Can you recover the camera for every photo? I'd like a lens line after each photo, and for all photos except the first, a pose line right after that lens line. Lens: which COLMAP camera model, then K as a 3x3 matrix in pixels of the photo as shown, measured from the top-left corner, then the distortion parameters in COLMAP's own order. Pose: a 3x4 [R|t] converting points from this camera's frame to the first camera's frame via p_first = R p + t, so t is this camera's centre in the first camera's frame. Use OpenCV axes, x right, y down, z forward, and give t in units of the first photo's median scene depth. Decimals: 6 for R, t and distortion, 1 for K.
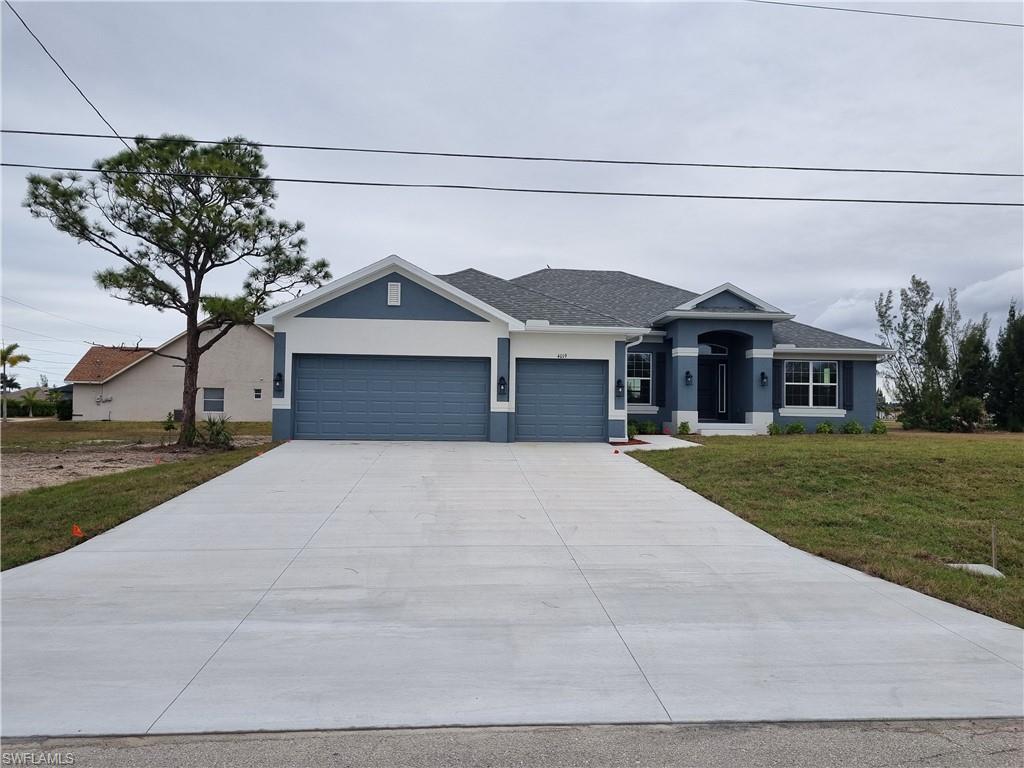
lens RADIAL K [[778.2, 0, 511.3], [0, 778.2, 383.8], [0, 0, 1]] dist [0.001346, -0.010049]
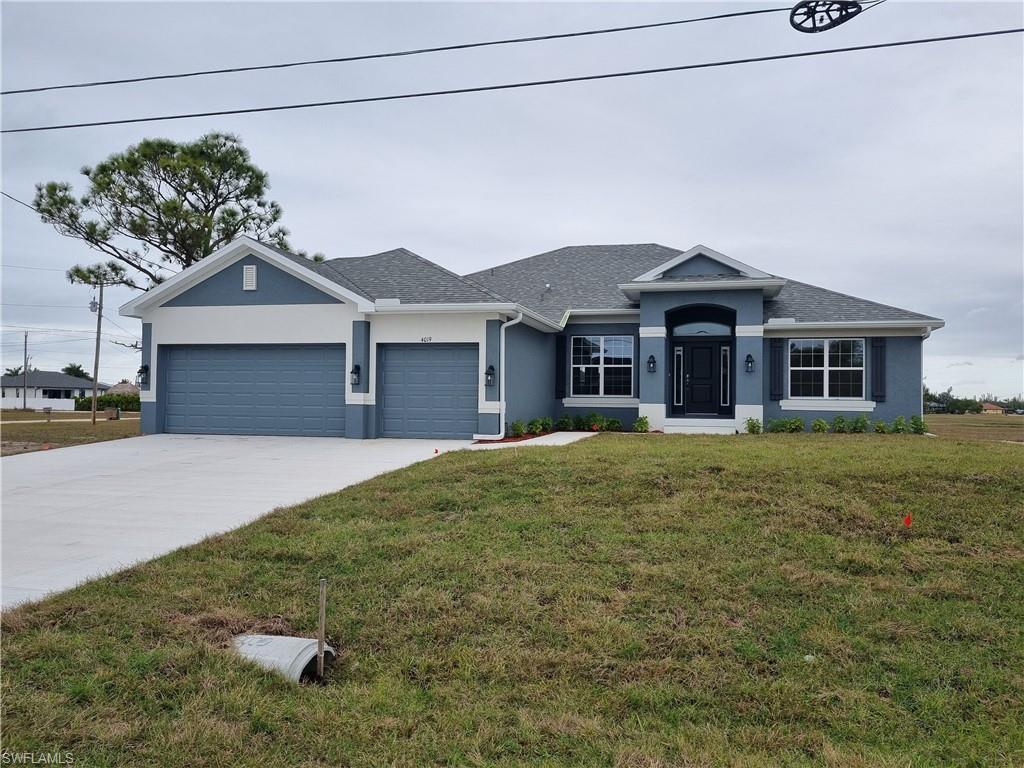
lens RADIAL K [[778.2, 0, 512.3], [0, 778.2, 385.4], [0, 0, 1]] dist [0.001346, -0.010049]
pose [[0.948149, -0.009643, -0.317680, 0.347366], [0.012058, 0.999911, 0.005640, 0.009184], [0.317598, -0.009178, 0.948181, 0.172567]]
